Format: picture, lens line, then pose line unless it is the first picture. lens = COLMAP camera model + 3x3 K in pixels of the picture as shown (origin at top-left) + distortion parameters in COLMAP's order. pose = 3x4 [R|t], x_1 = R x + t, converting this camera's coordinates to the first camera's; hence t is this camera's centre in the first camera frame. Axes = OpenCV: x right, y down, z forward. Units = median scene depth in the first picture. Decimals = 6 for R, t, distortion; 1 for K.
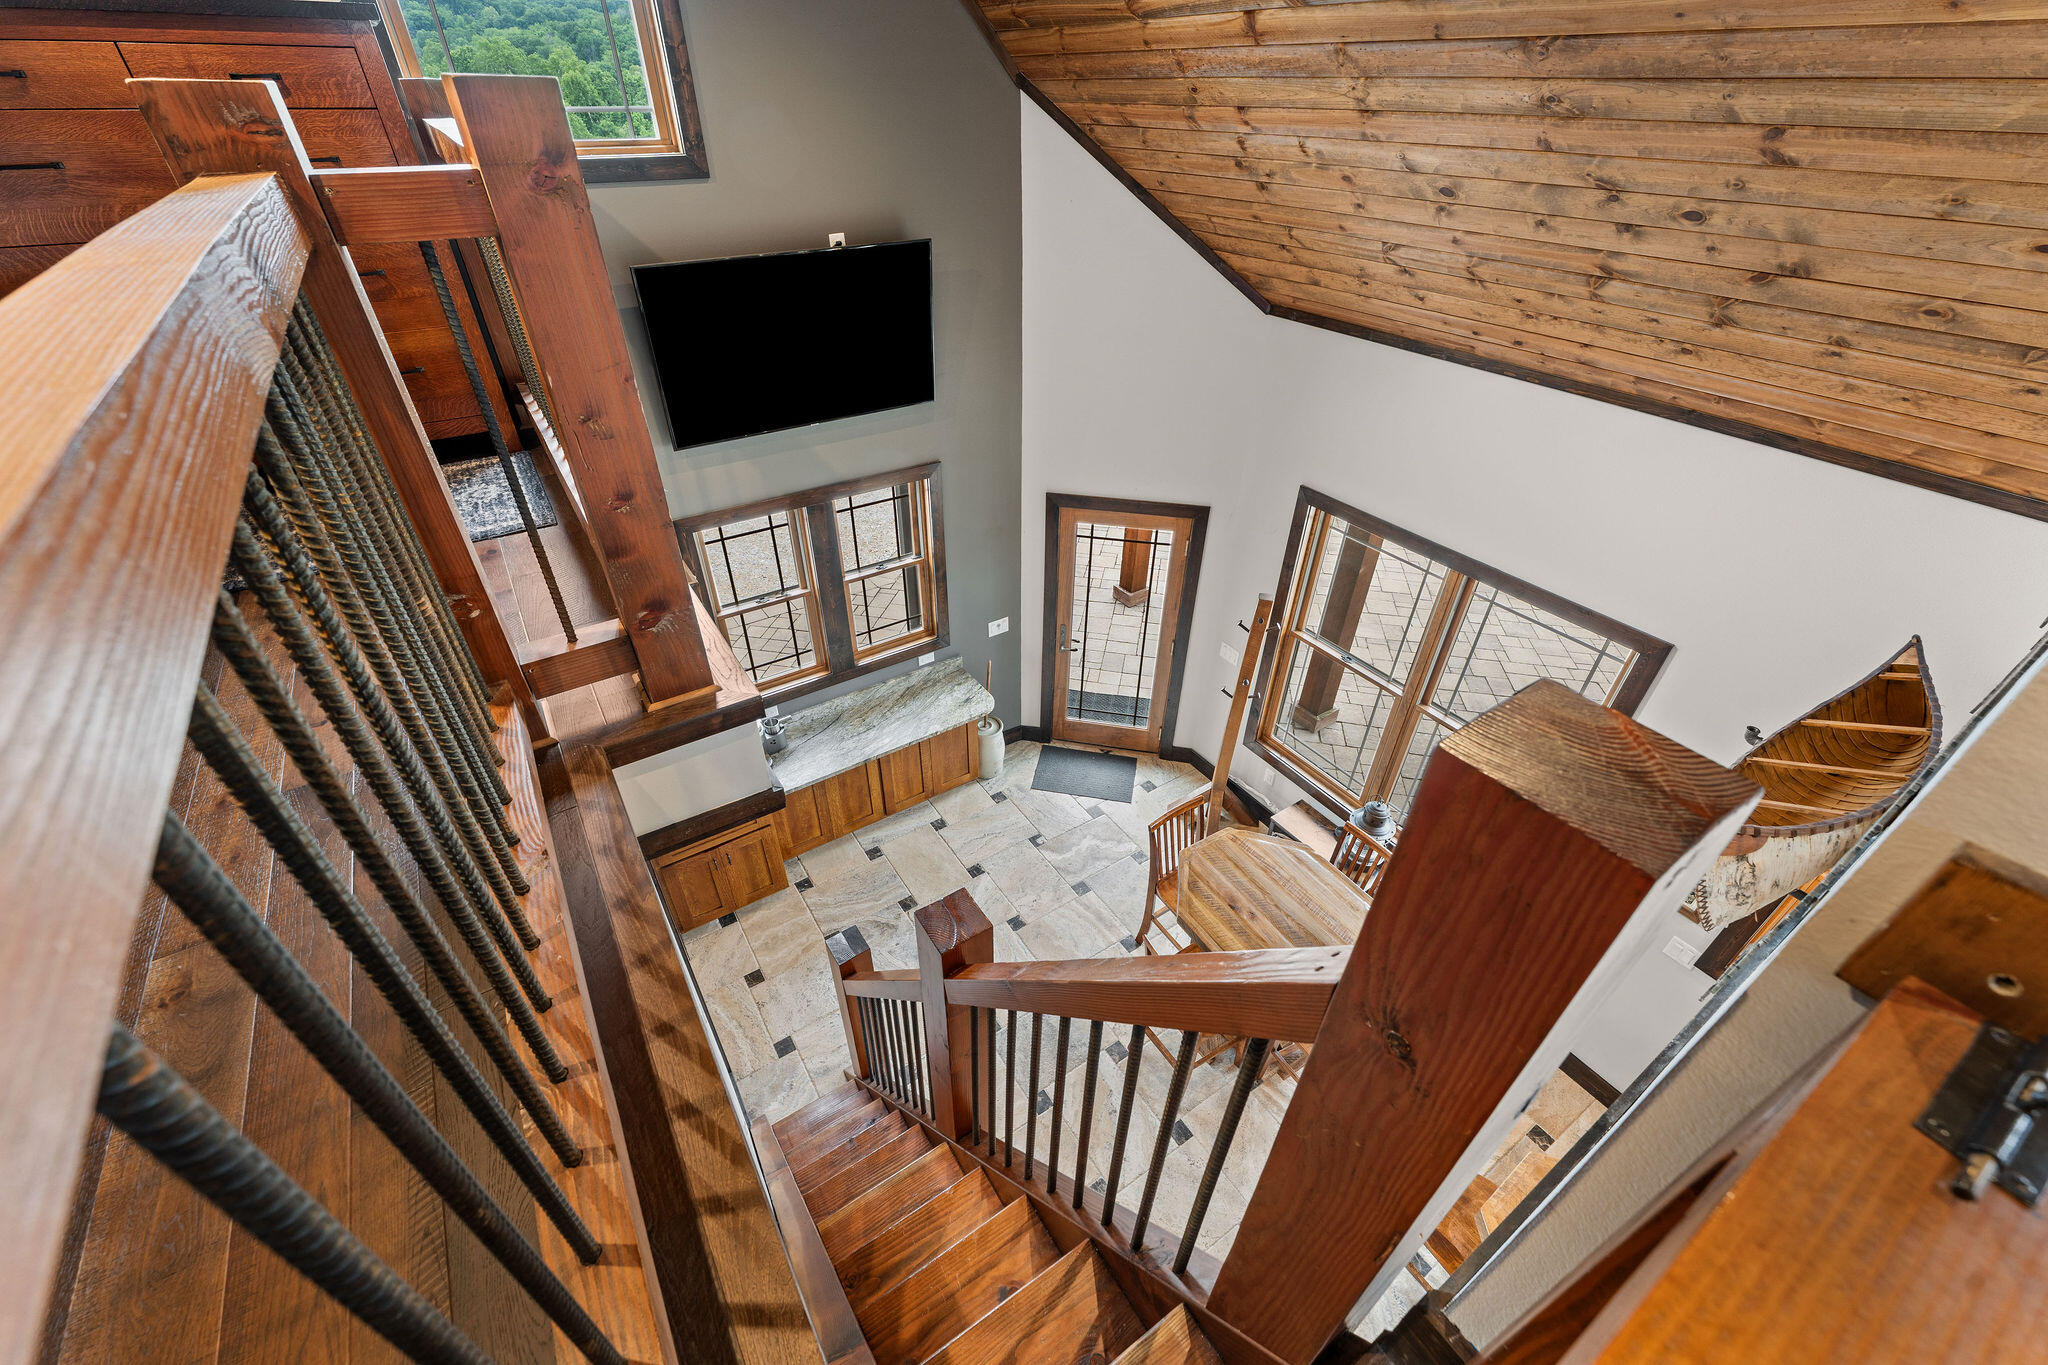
lens RADIAL K [[812.4, 0, 1019.2], [0, 812.4, 682.4], [0, 0, 1]] dist [-0.001906, 0.000224]
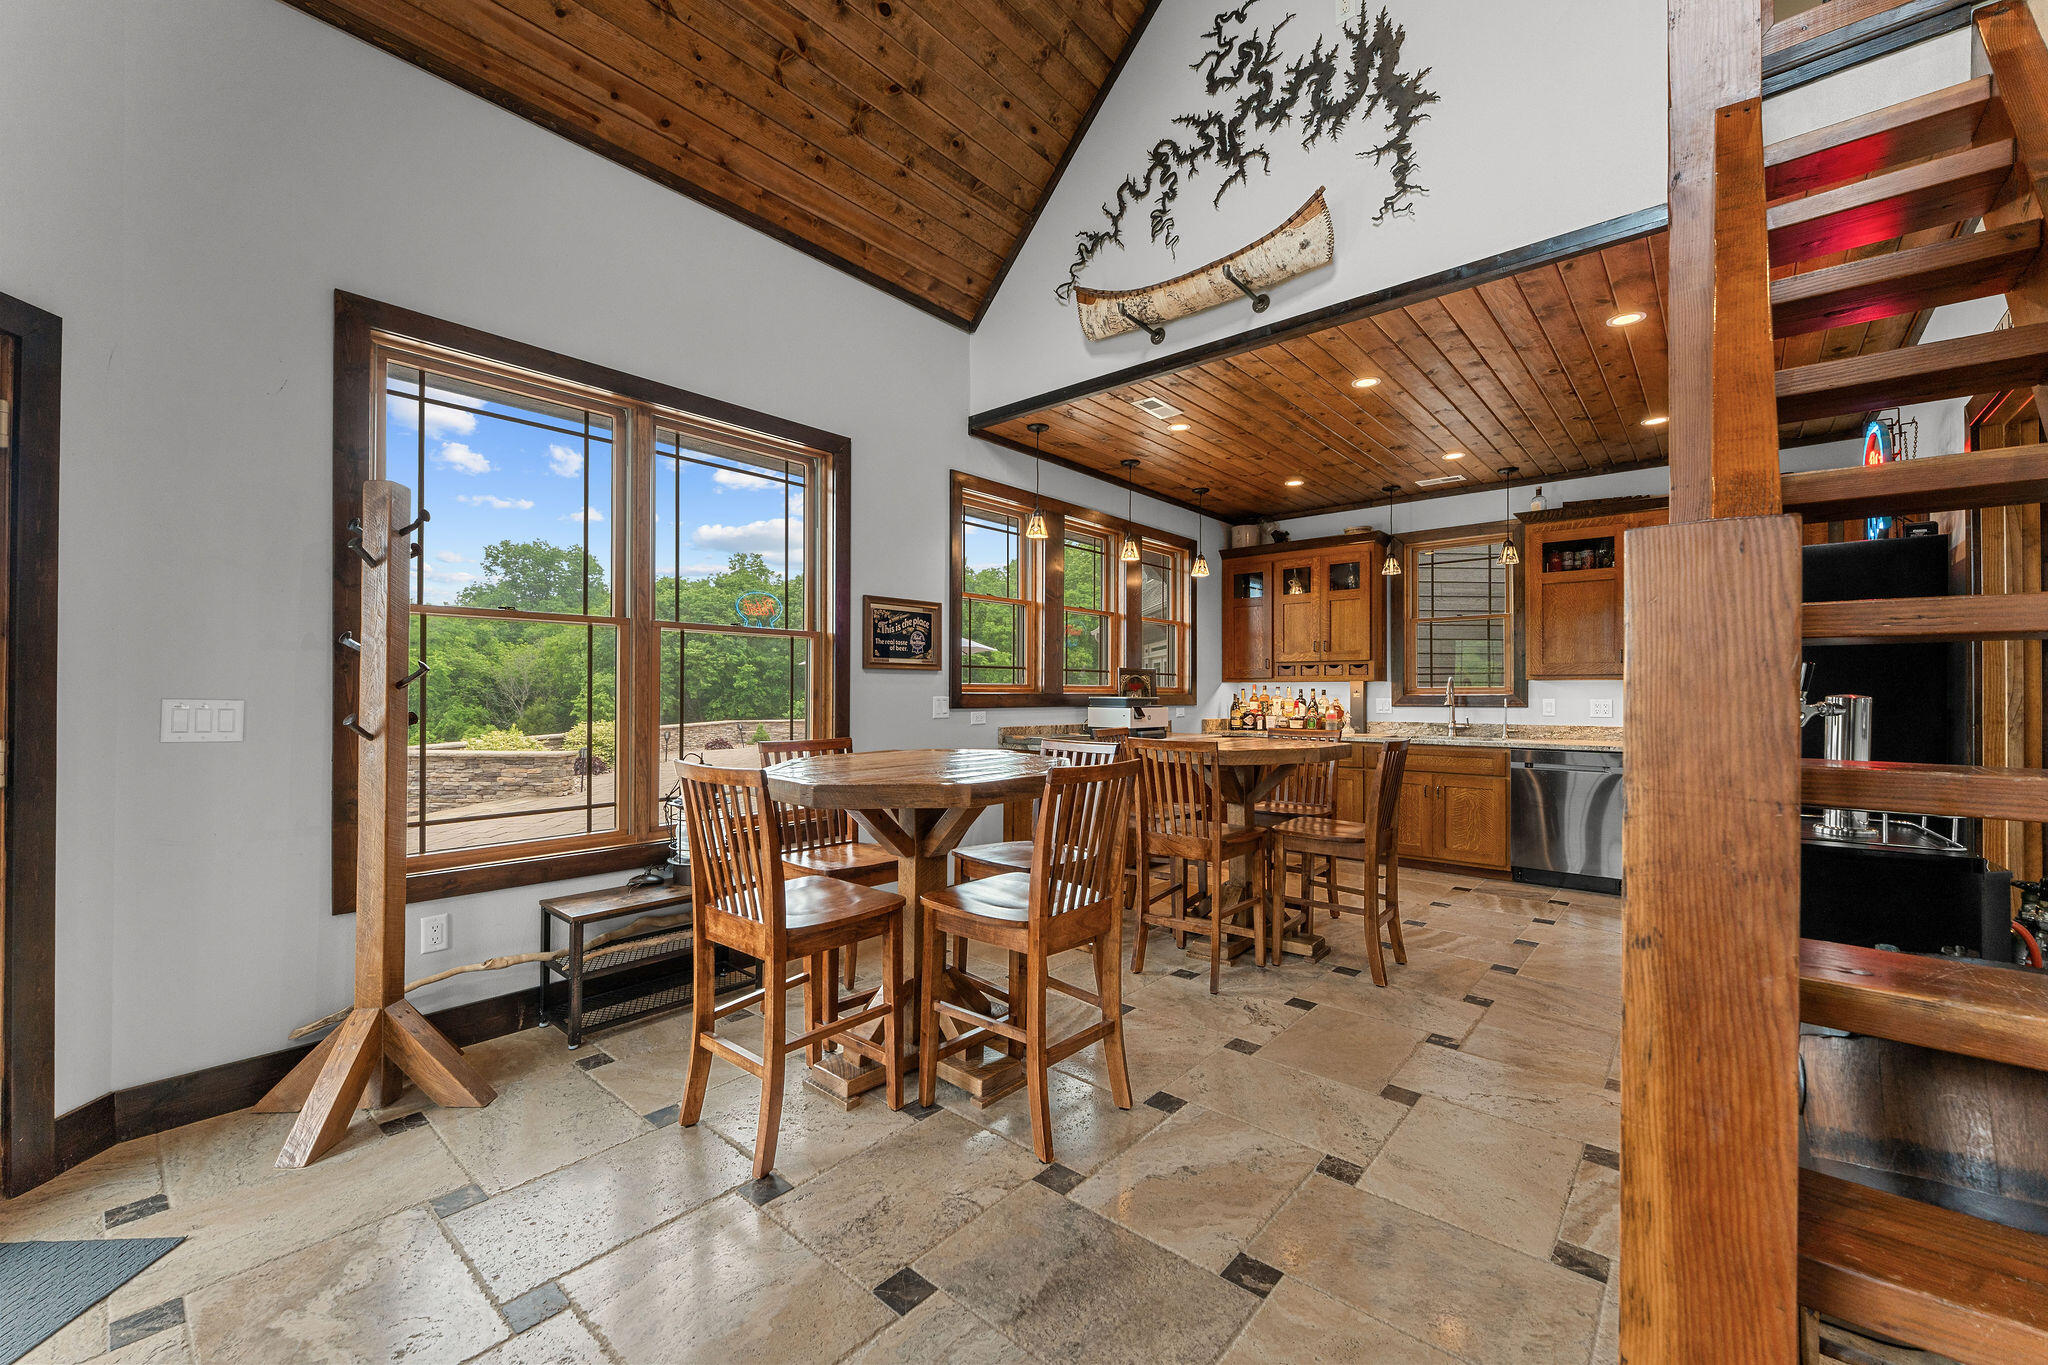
lens RADIAL K [[812.4, 0, 1013.7], [0, 812.4, 686.6], [0, 0, 1]] dist [-0.001906, 0.000224]
pose [[-0.269418, -0.001148, 0.963023, -0.318547], [0.564095, 0.810300, 0.158779, 0.152062], [-0.780519, 0.586014, -0.217662, 0.991049]]
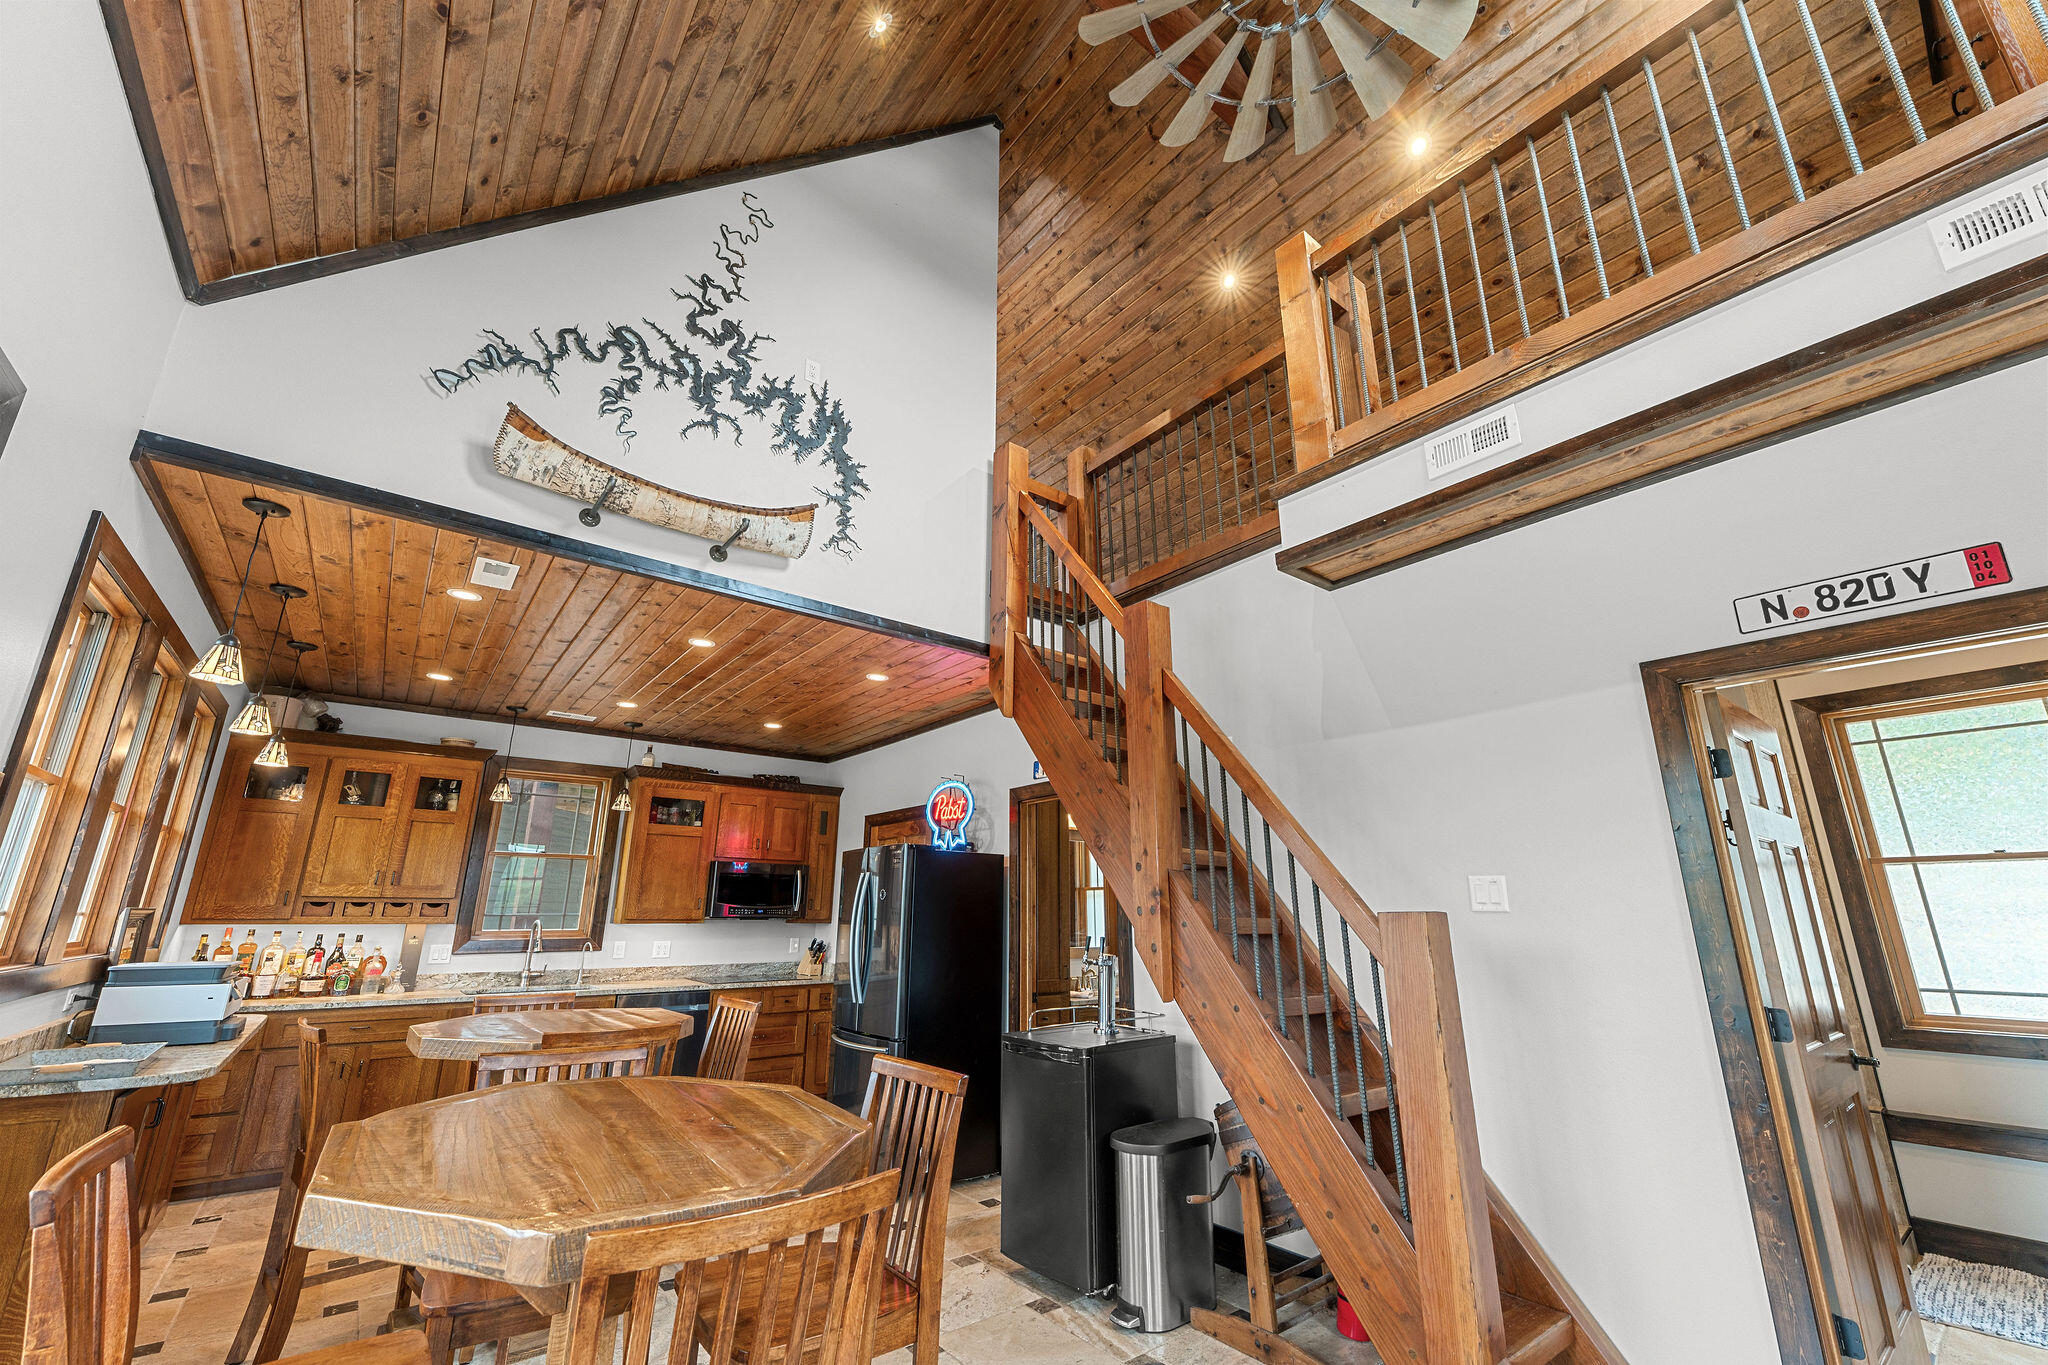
lens RADIAL K [[812.4, 0, 1022.4], [0, 812.4, 688.5], [0, 0, 1]] dist [-0.001906, 0.000224]
pose [[-0.995649, -0.035724, -0.086064, 0.154138], [-0.063572, 0.935686, 0.347060, -0.066635], [0.068131, 0.351021, -0.933886, 1.234969]]
